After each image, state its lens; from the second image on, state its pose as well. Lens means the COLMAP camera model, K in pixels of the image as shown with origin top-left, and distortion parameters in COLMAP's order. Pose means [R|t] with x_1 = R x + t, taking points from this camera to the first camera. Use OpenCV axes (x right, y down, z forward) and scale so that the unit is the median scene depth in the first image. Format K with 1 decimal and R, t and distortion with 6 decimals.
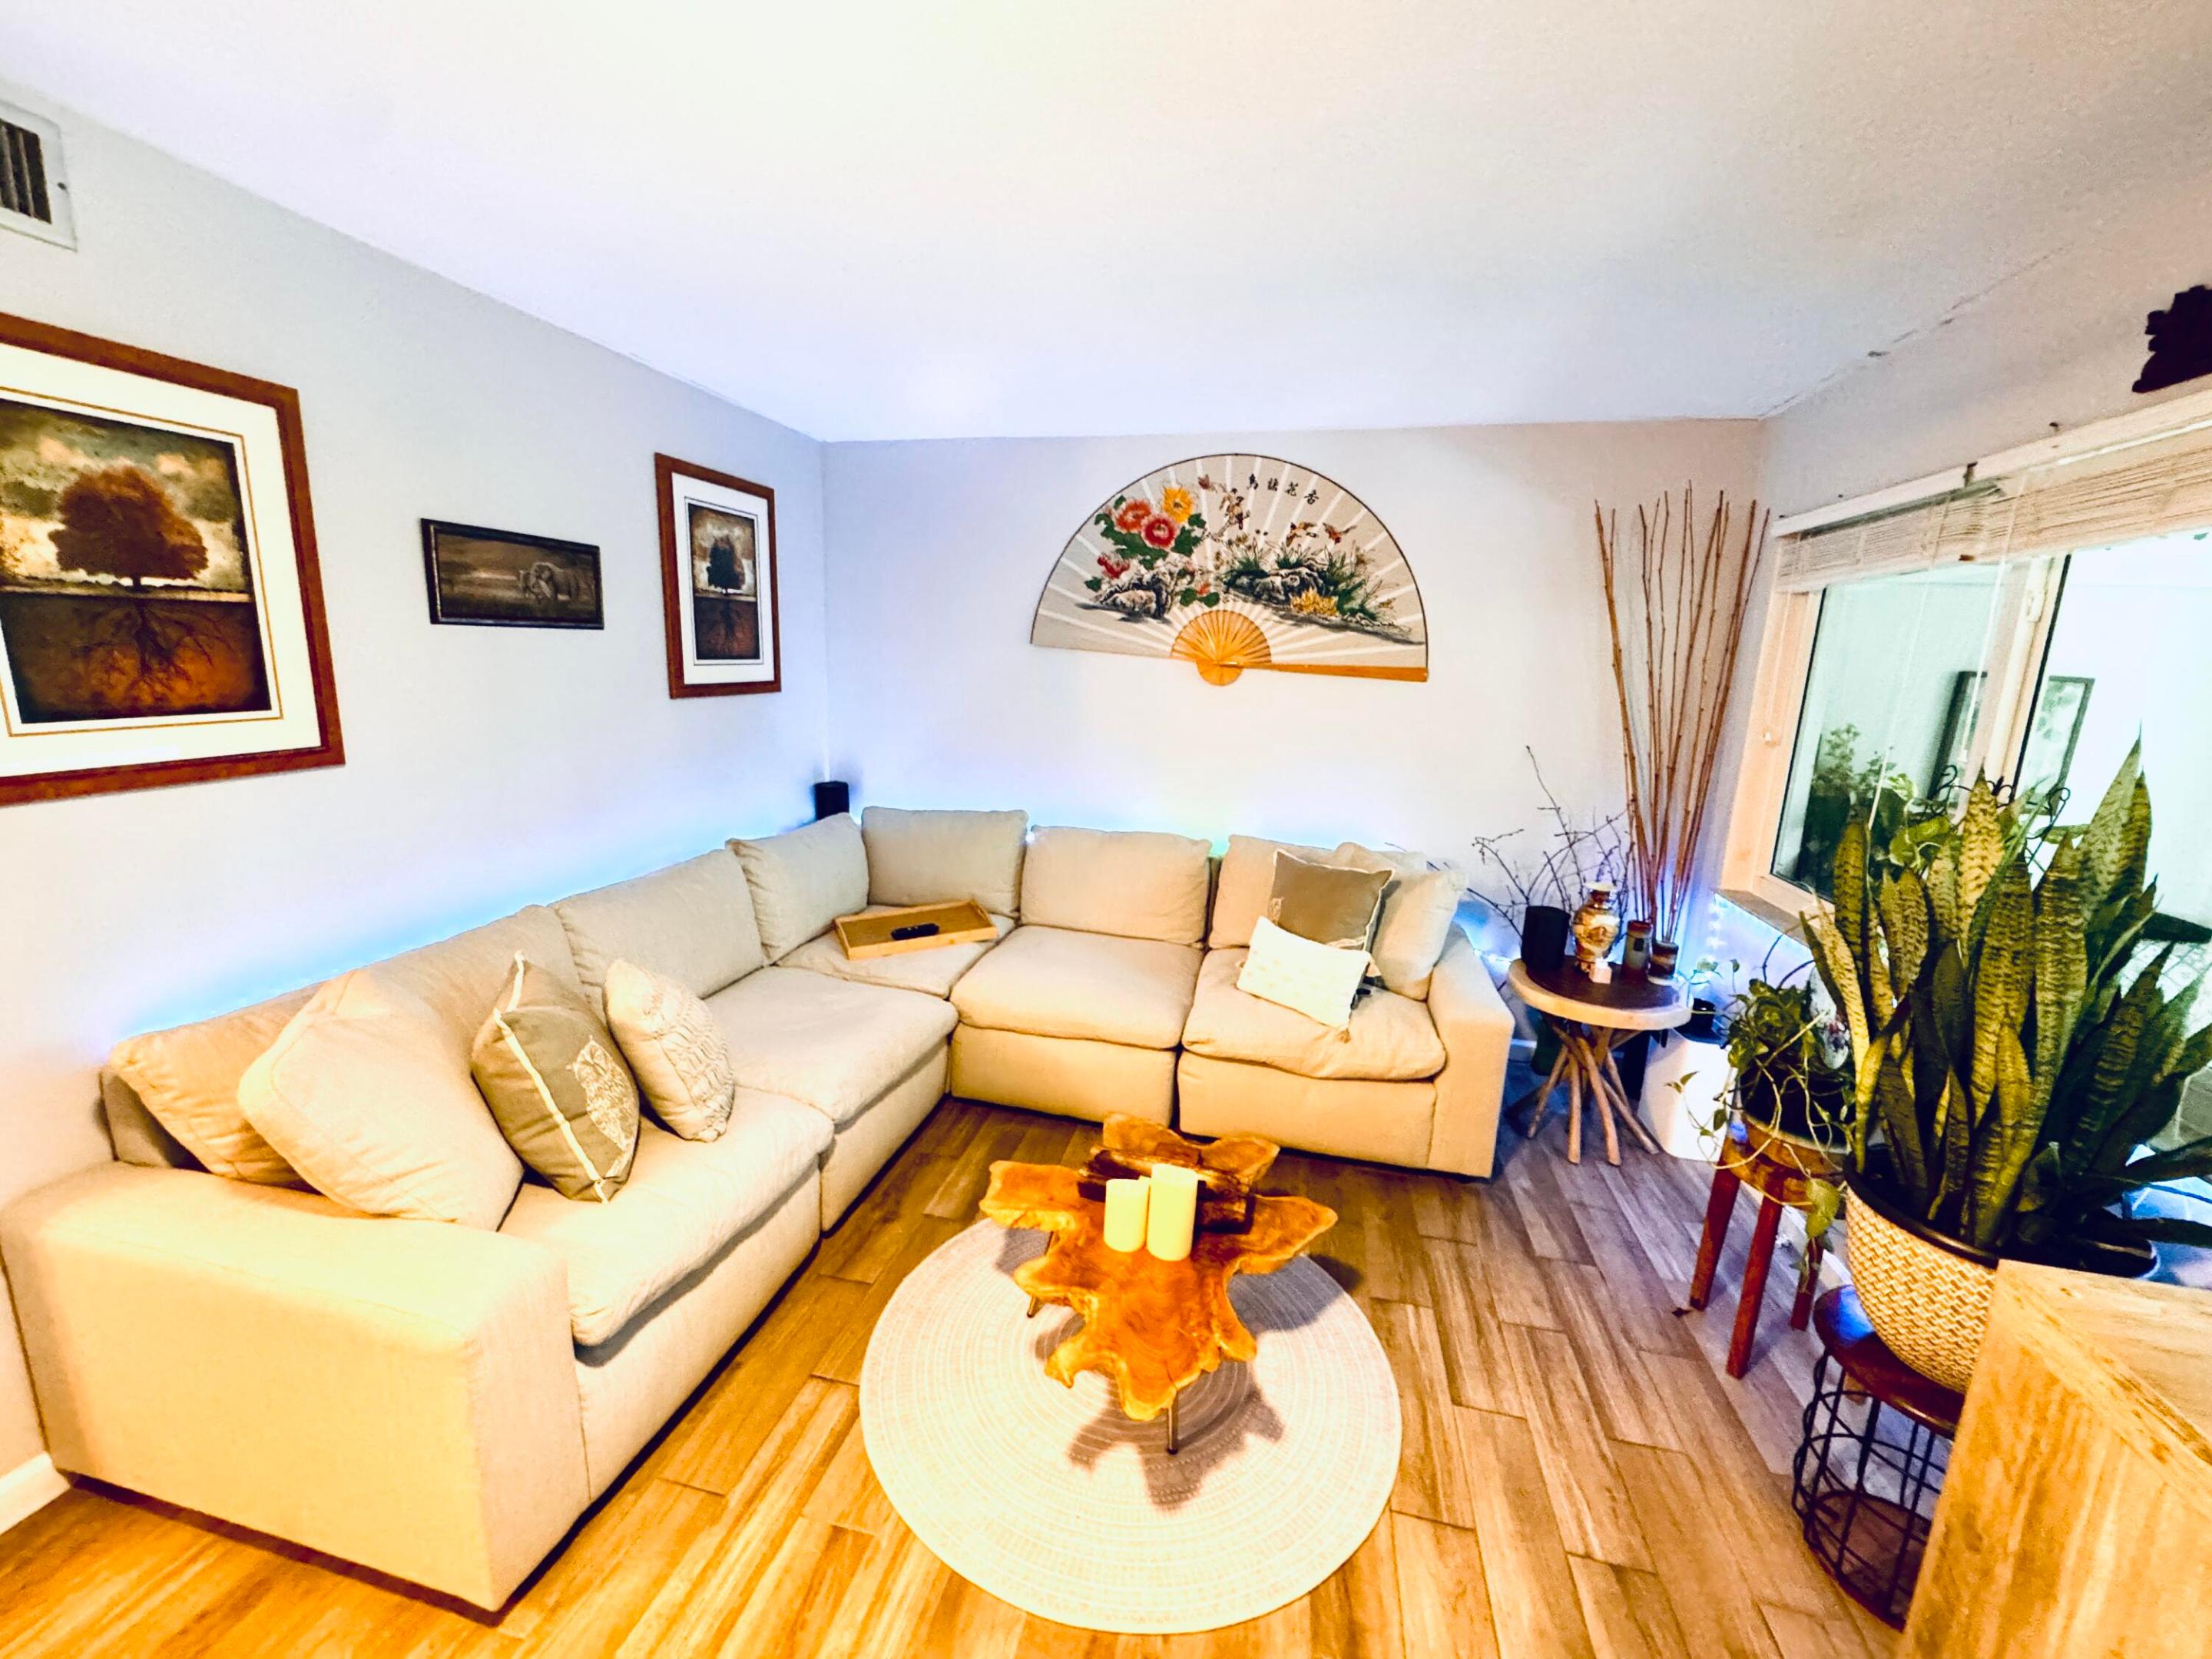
lens RADIAL K [[882.0, 0, 1104.8], [0, 882.0, 827.2], [0, 0, 1]] dist [-0.001062, 0.000131]
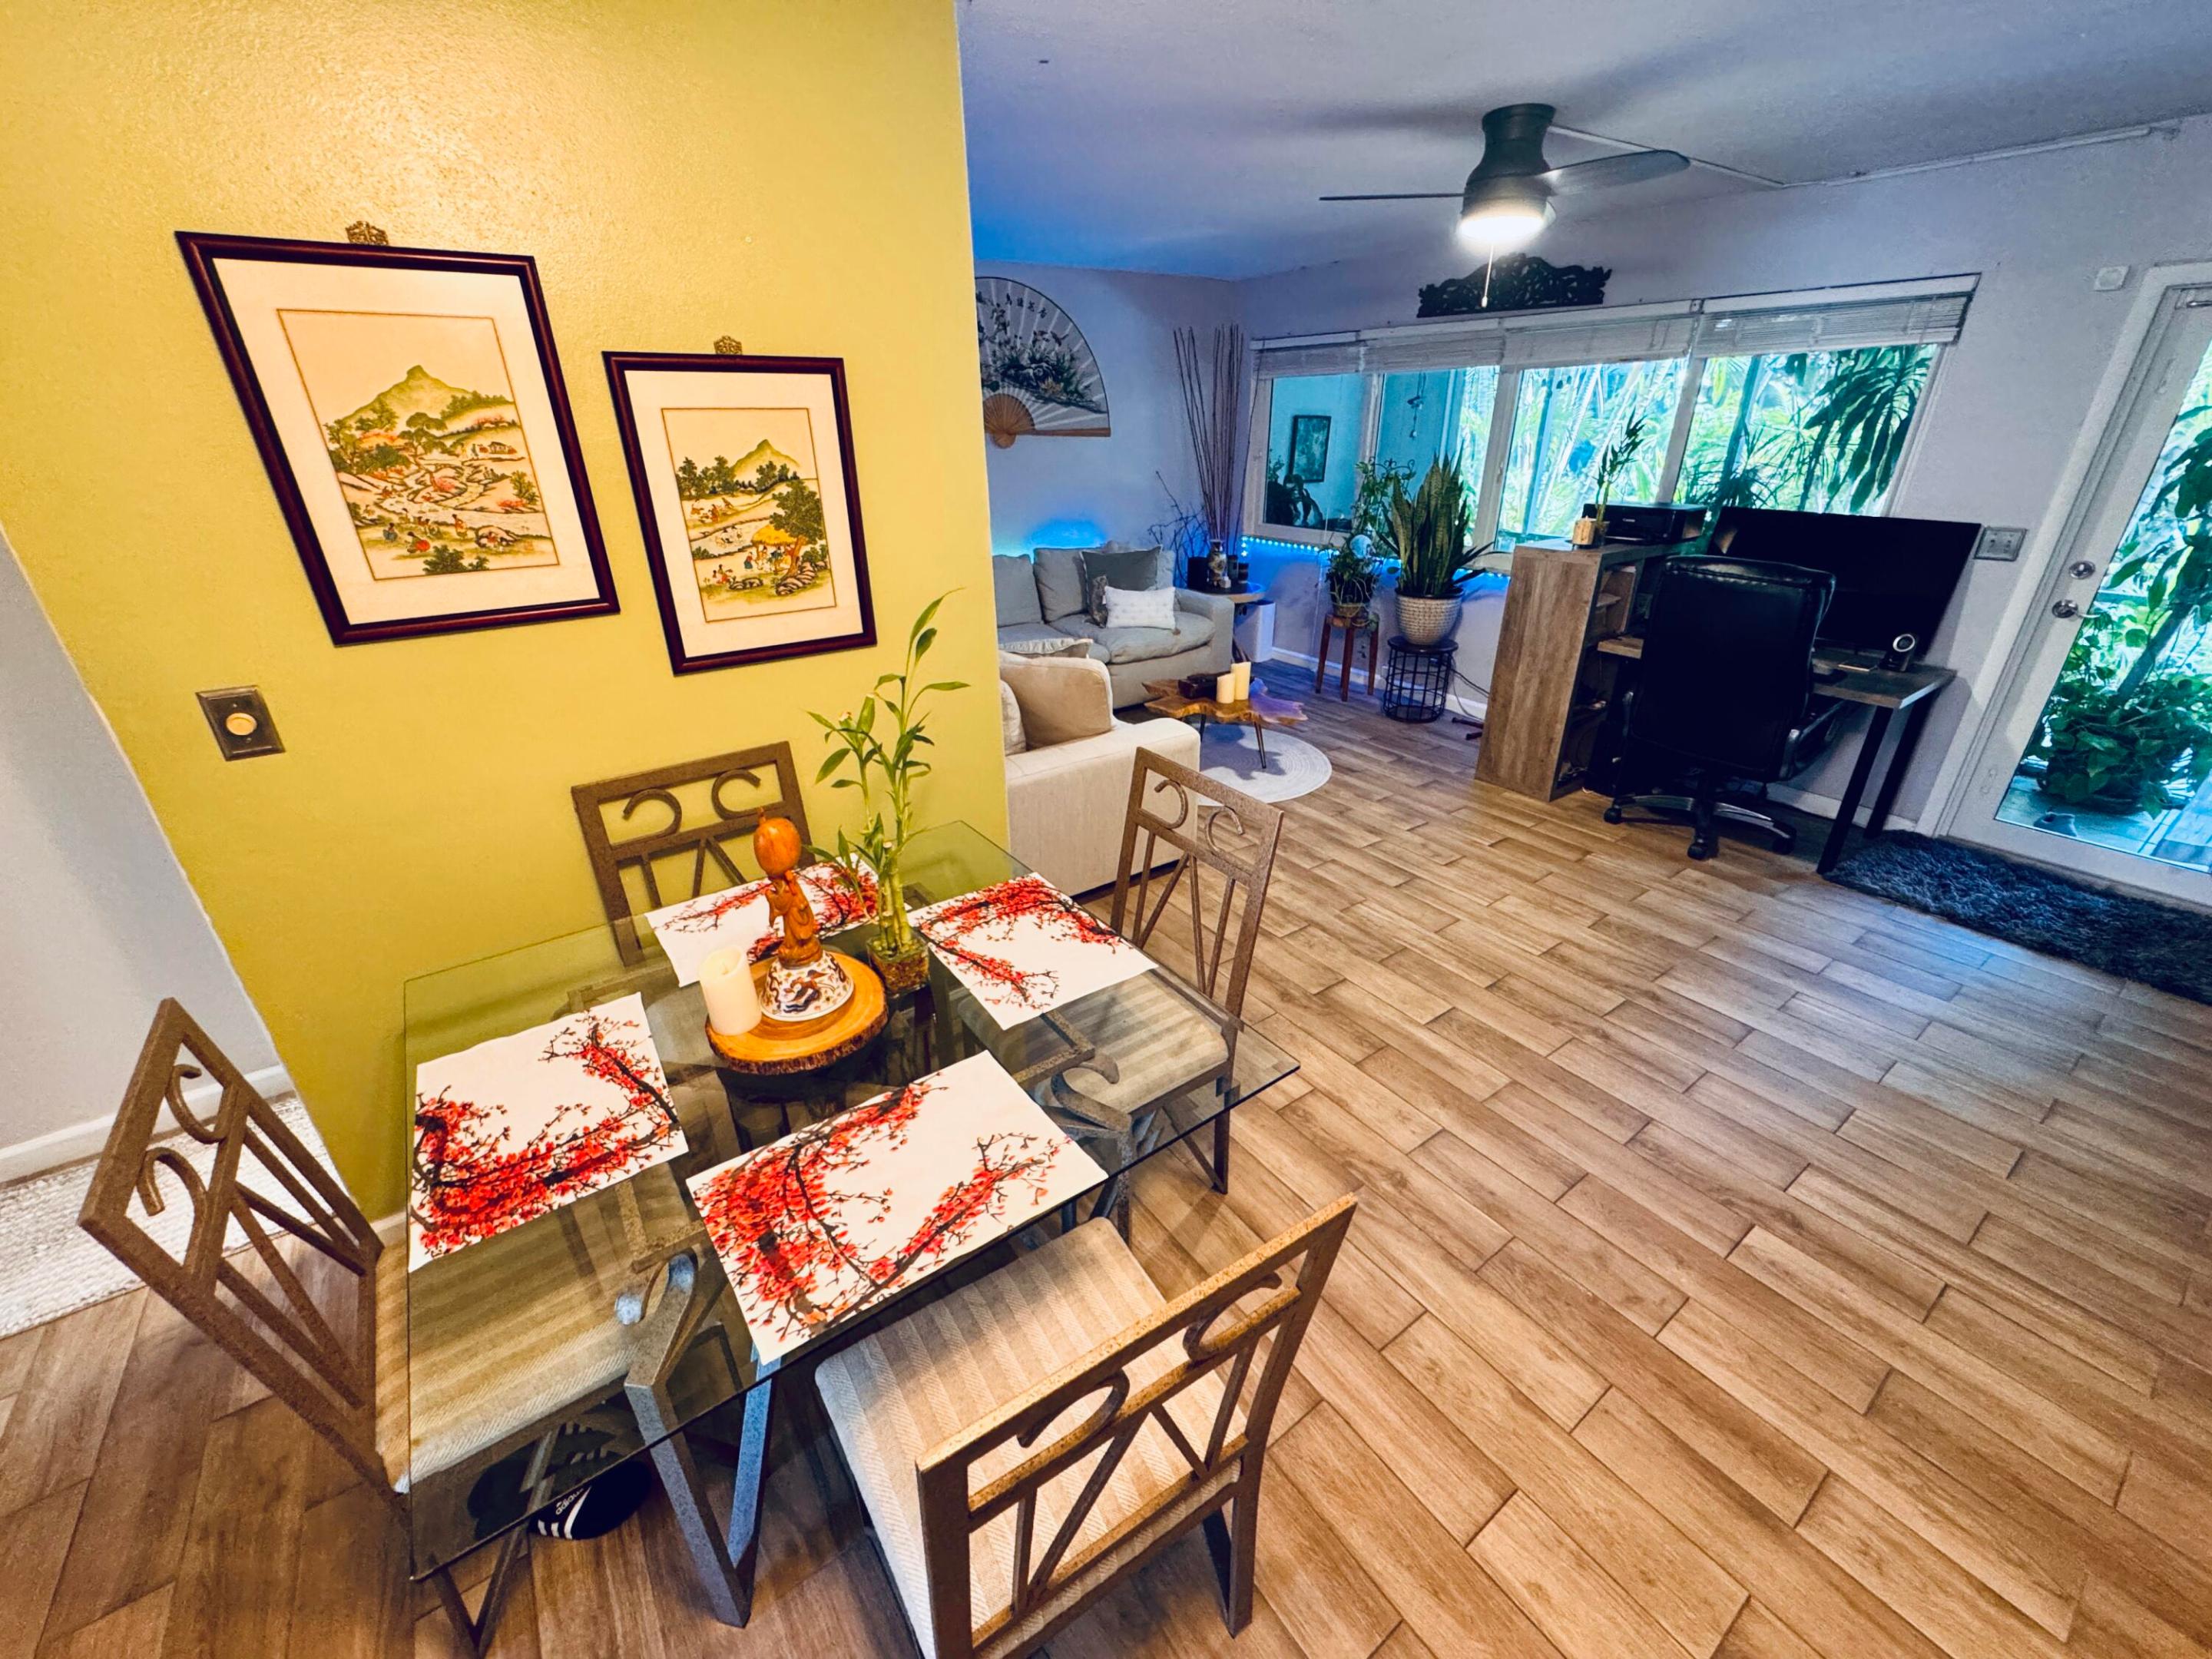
lens RADIAL K [[881.5, 0, 1103.5], [0, 881.5, 826.7], [0, 0, 1]] dist [-0.002584, -0.000259]
pose [[0.664710, -0.353971, 0.657925, -1.016483], [0.177333, 0.930223, 0.321308, -0.014627], [-0.725750, -0.096905, 0.681099, -0.209727]]
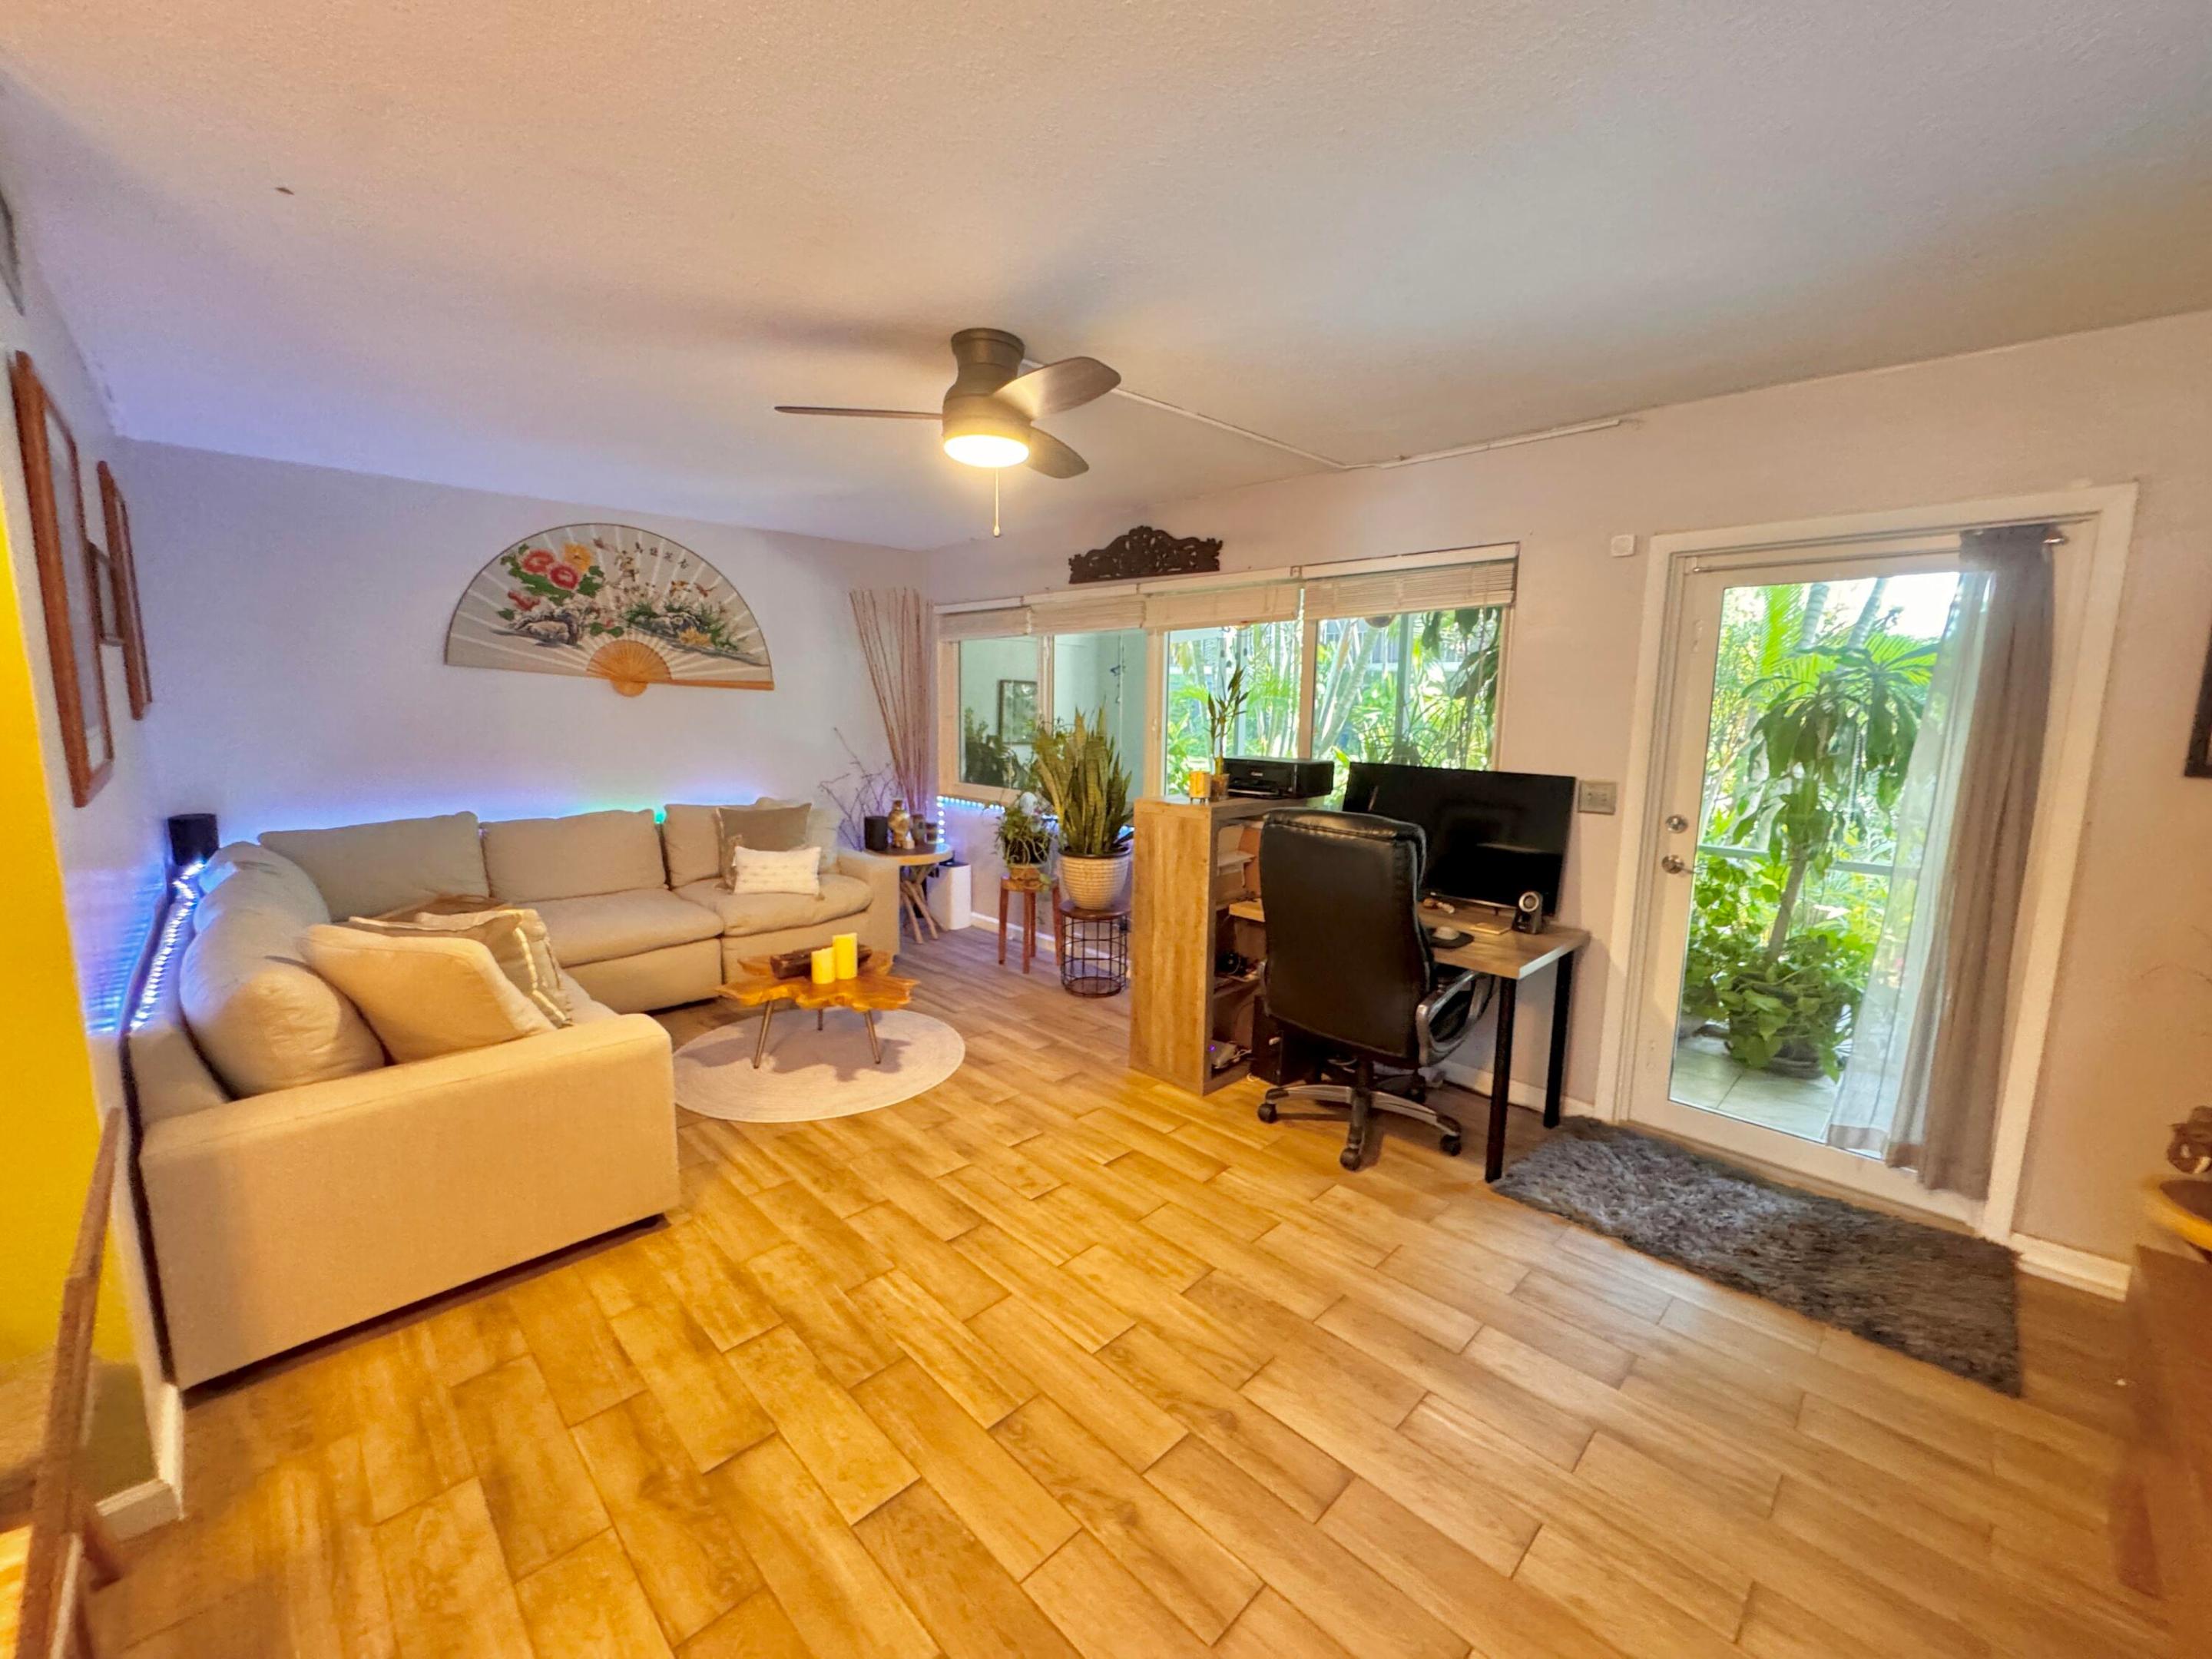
lens RADIAL K [[884.5, 0, 1104.2], [0, 884.5, 826.7], [0, 0, 1]] dist [-0.002379, 0.000168]
pose [[0.535345, -0.145032, 0.832089, -0.653748], [0.165989, 0.984002, 0.064717, 0.067209], [-0.828163, 0.103471, 0.550854, -0.314465]]
